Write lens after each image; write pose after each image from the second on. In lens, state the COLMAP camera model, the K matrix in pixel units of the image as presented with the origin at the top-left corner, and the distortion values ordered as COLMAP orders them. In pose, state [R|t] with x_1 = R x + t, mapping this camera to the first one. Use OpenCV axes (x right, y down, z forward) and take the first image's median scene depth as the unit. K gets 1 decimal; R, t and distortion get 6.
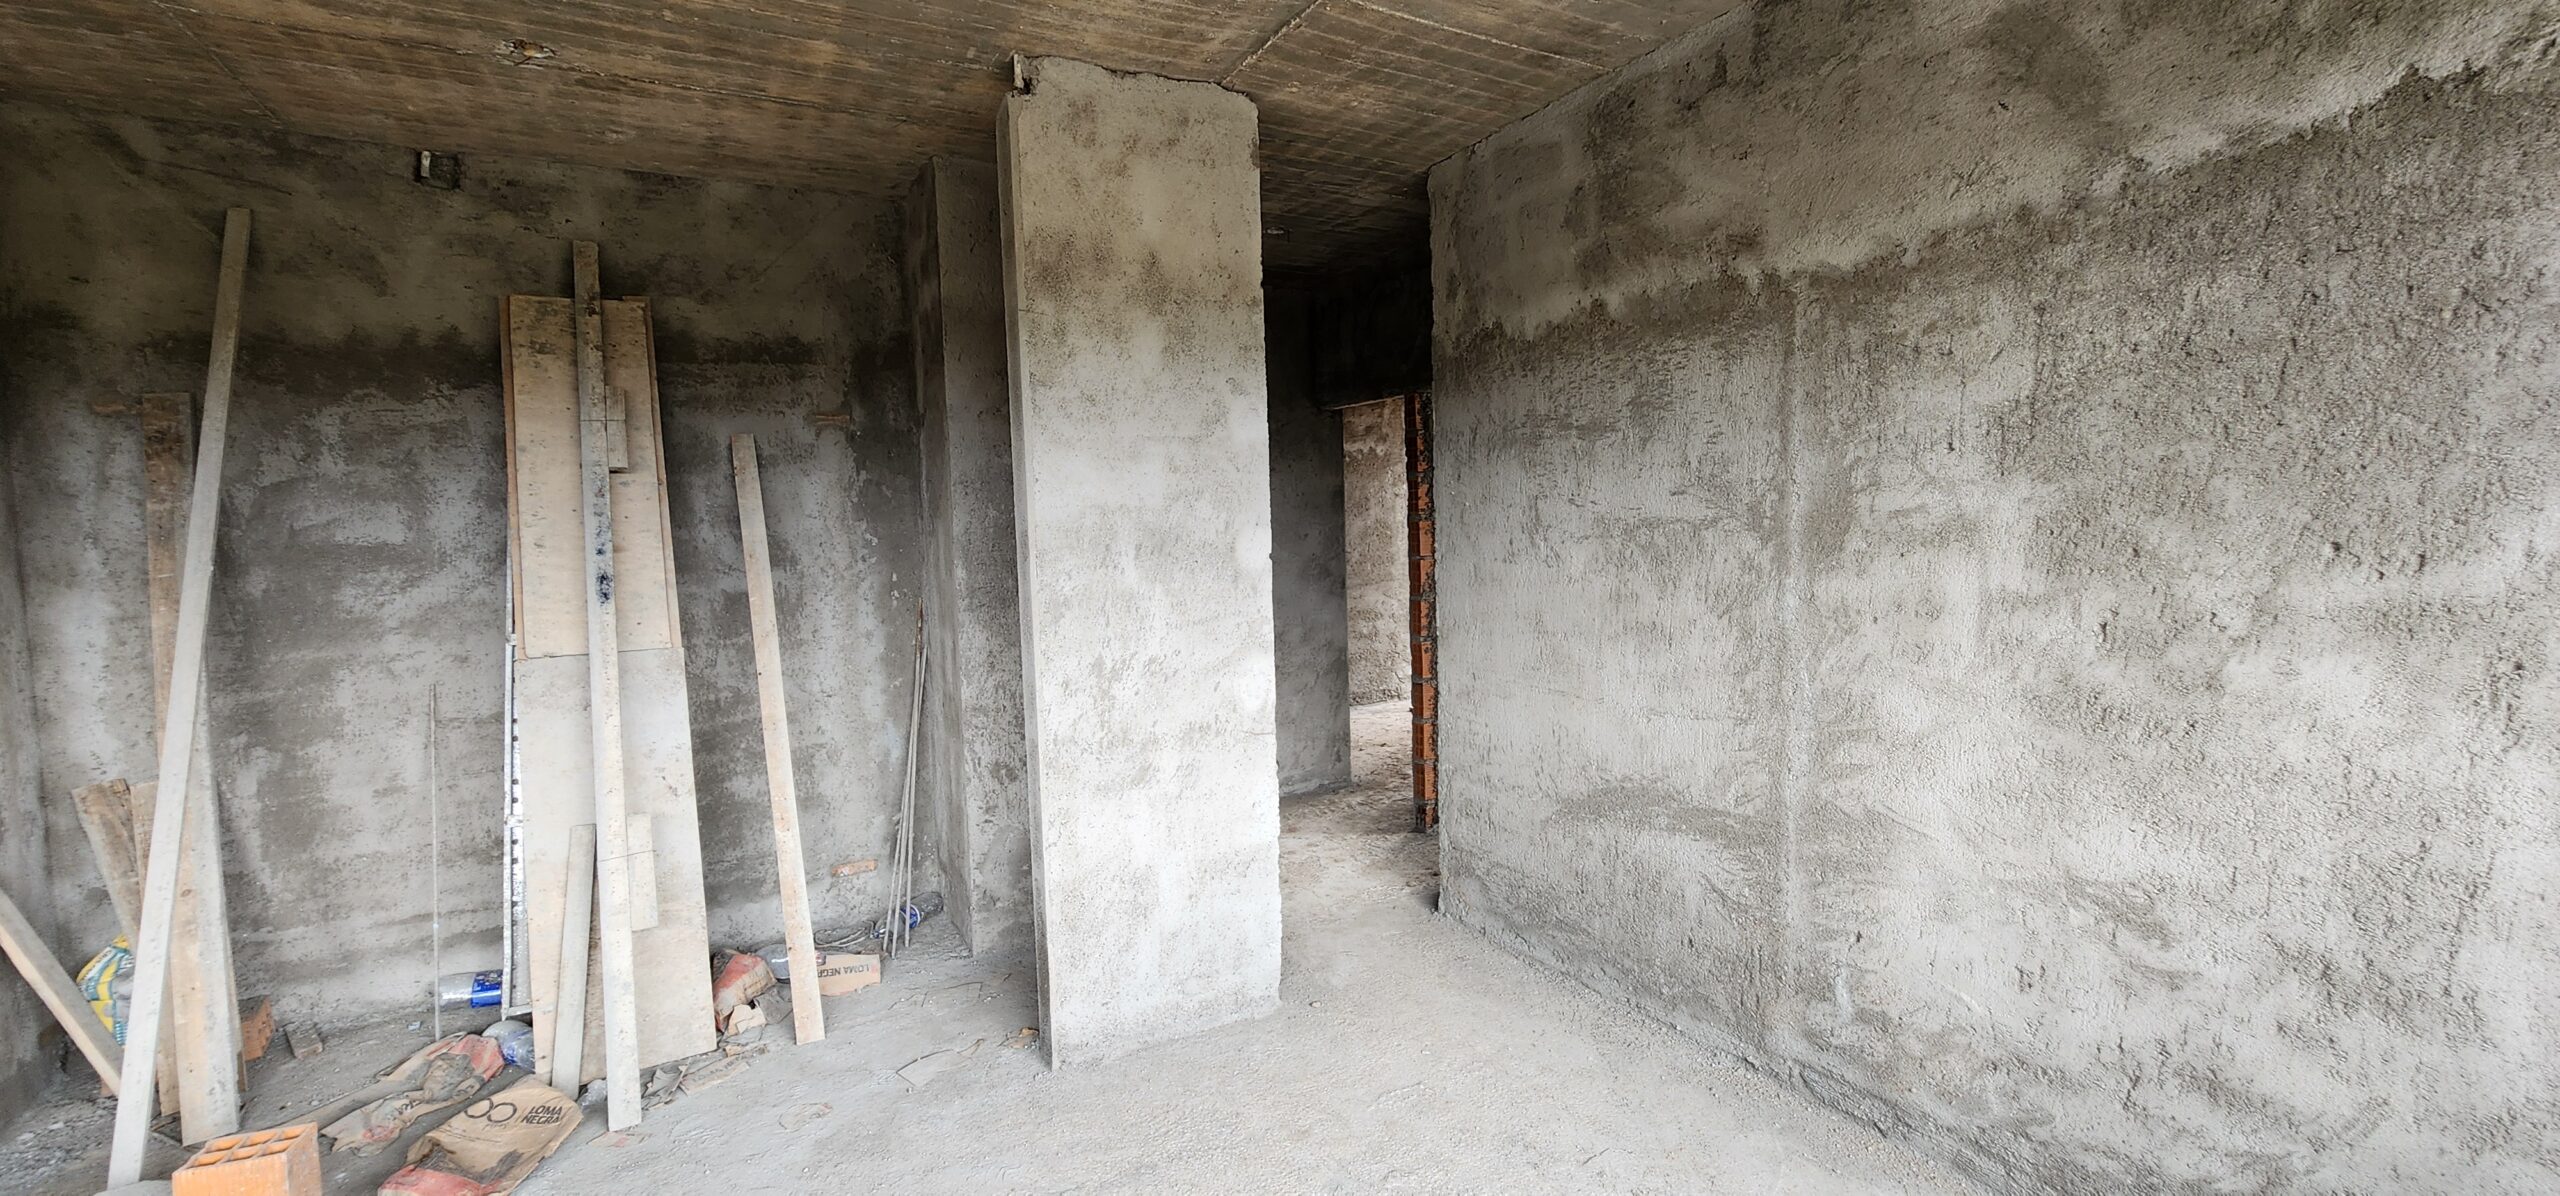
lens RADIAL K [[1047.5, 0, 1280.0], [0, 1047.5, 598.0], [0, 0, 1]] dist [-0.003367, -0.000616]
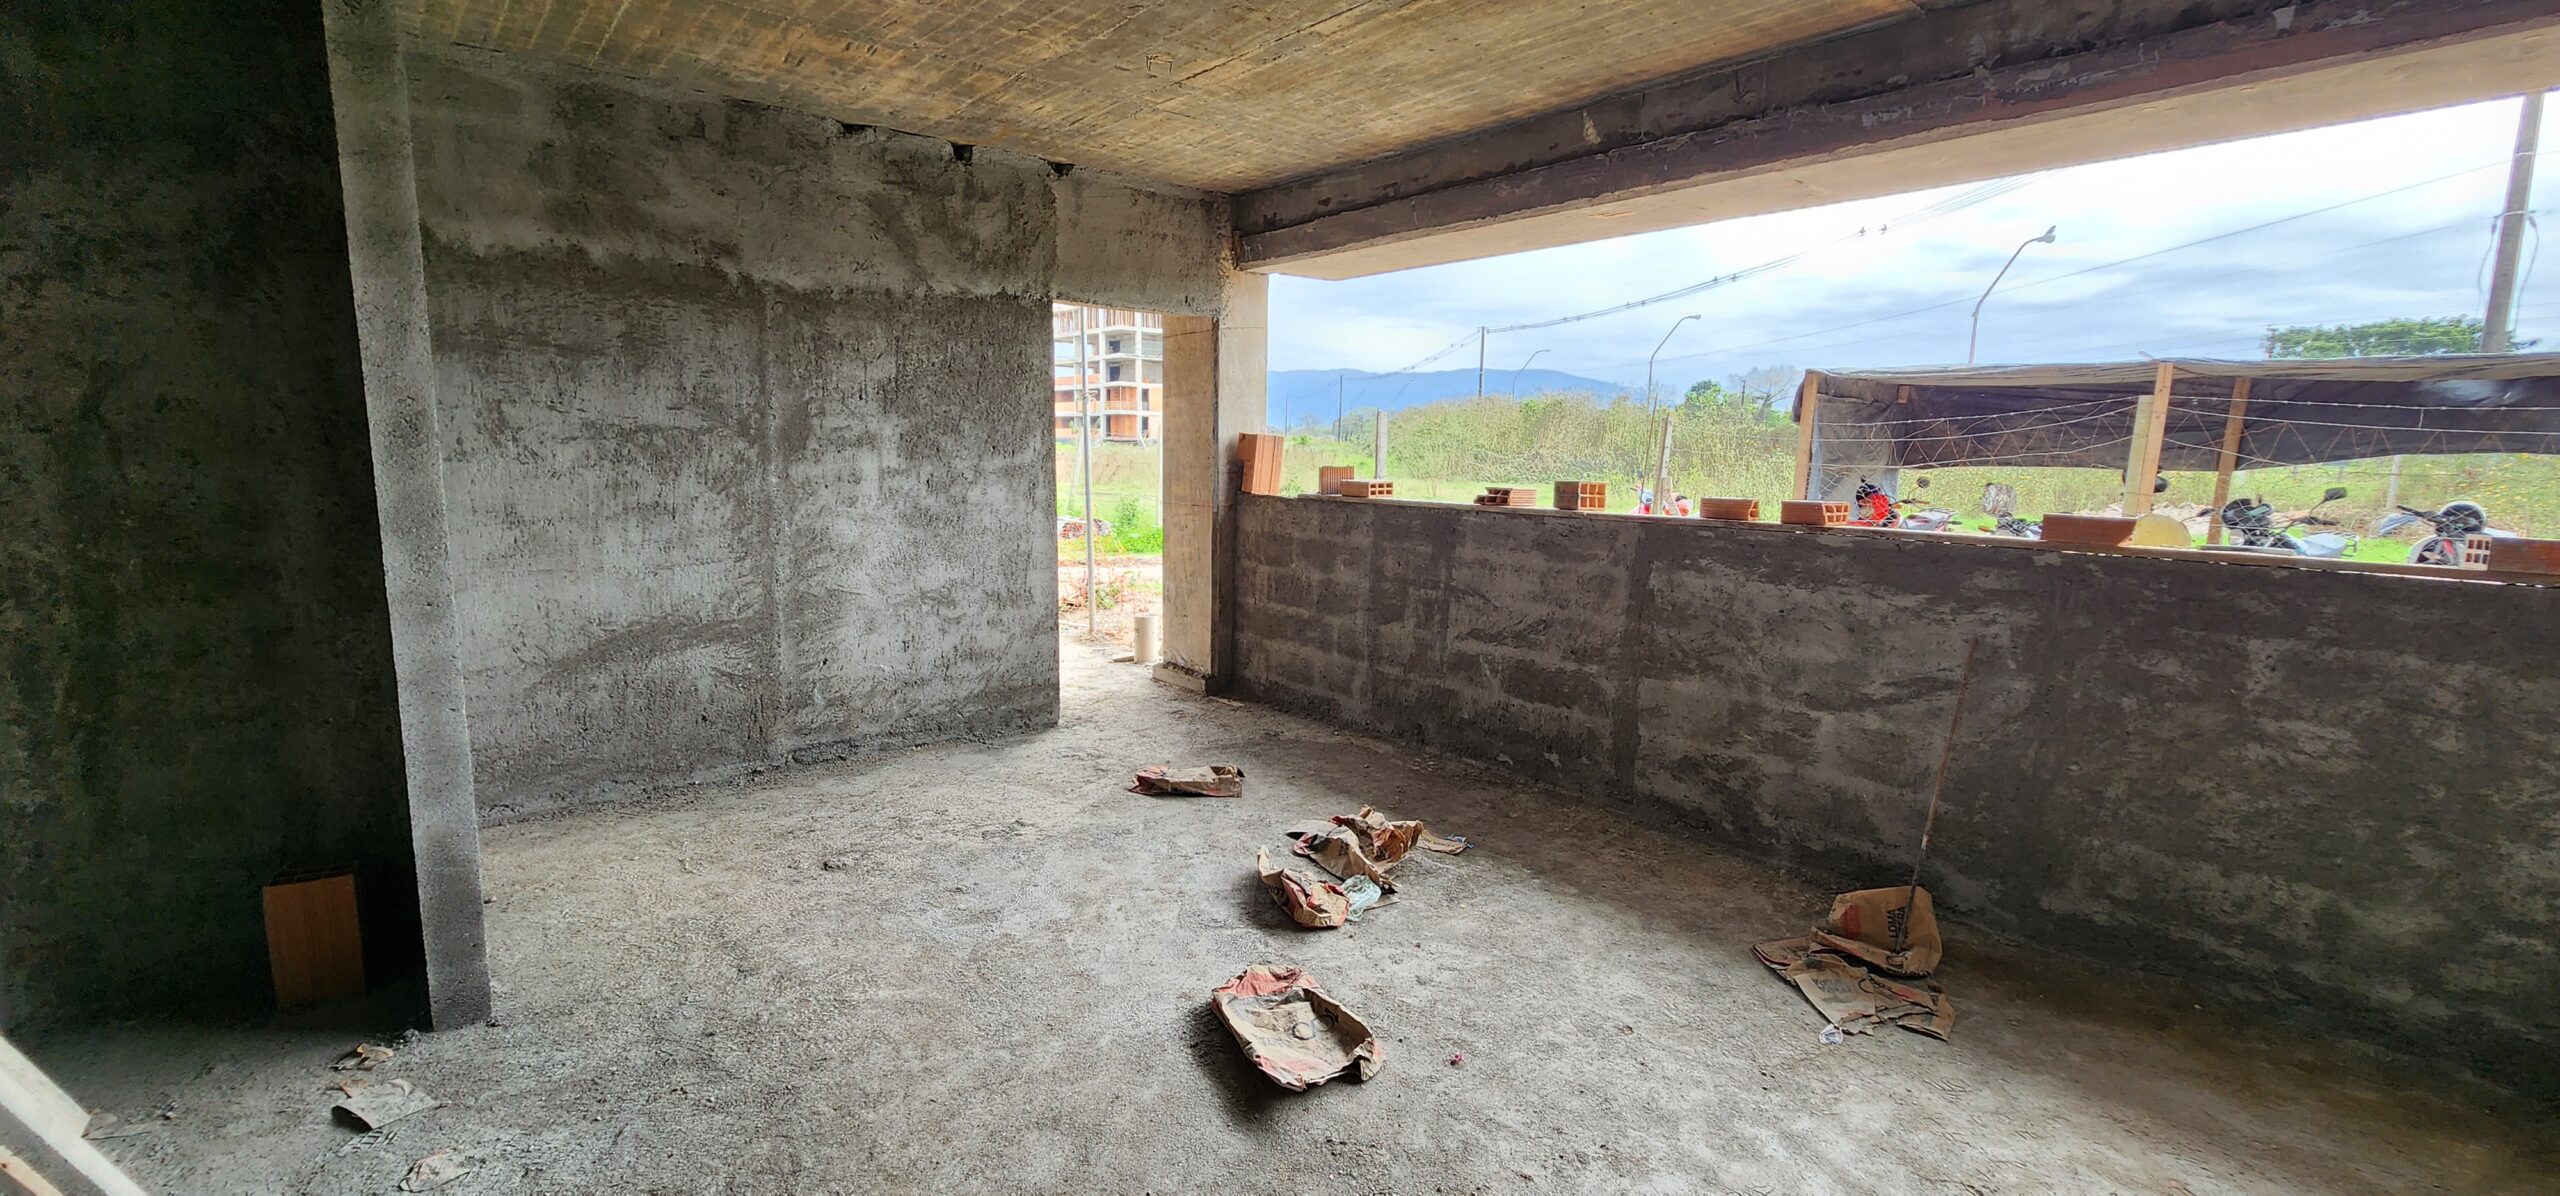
lens RADIAL K [[1047.5, 0, 1280.0], [0, 1047.5, 598.0], [0, 0, 1]] dist [-0.003367, -0.000616]
pose [[-0.198604, -0.124707, 0.972114, -1.381976], [0.055337, 0.988863, 0.138161, 0.004265], [-0.978516, 0.081233, -0.189491, 0.558519]]
